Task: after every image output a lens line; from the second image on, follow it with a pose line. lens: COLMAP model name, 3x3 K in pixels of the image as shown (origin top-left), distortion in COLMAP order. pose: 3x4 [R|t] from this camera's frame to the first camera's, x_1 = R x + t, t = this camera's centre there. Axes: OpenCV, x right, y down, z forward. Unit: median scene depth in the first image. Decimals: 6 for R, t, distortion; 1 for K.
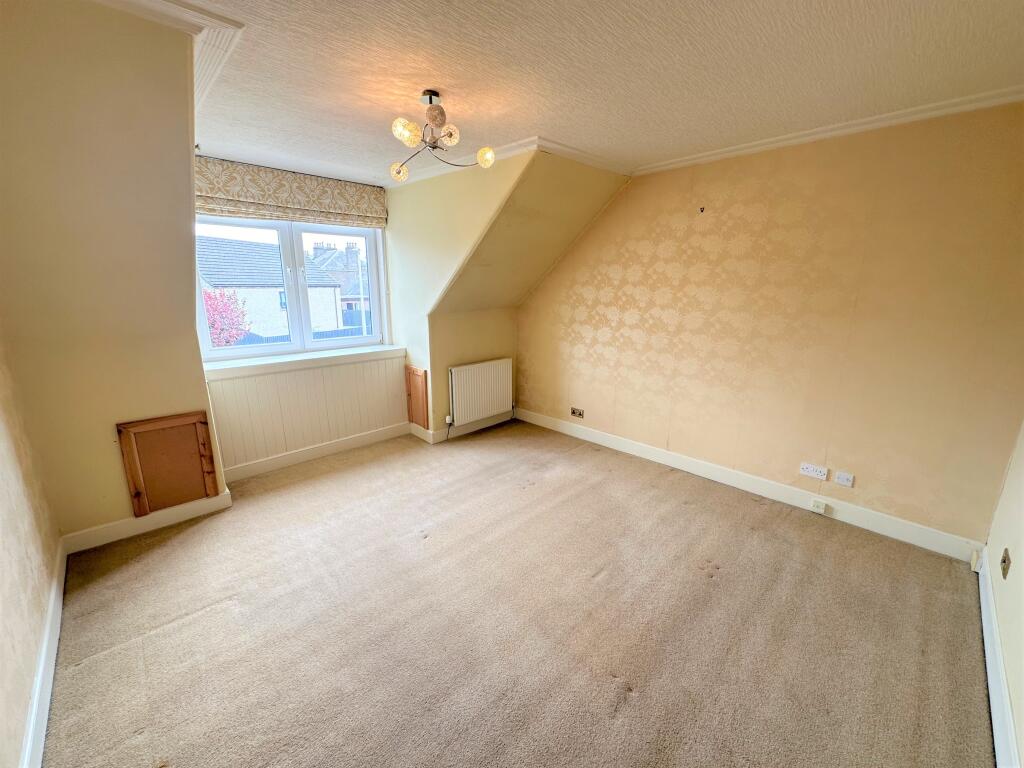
lens RADIAL K [[411.2, 0, 508.1], [0, 411.2, 389.8], [0, 0, 1]] dist [0.001387, 0.000515]
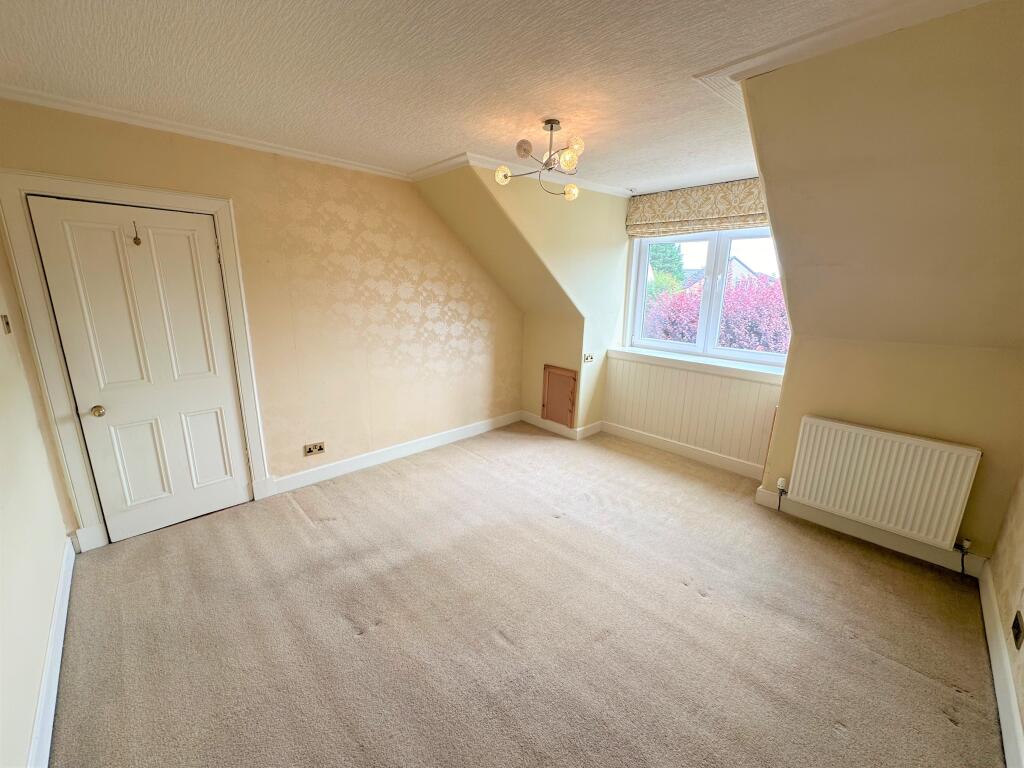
lens RADIAL K [[411.2, 0, 503.9], [0, 411.2, 379.3], [0, 0, 1]] dist [0.001387, 0.000515]
pose [[-0.014028, 0.217315, -0.976001, 0.627531], [-0.272948, 0.938193, 0.212820, -0.141091], [0.961926, 0.269383, 0.046155, 0.575279]]
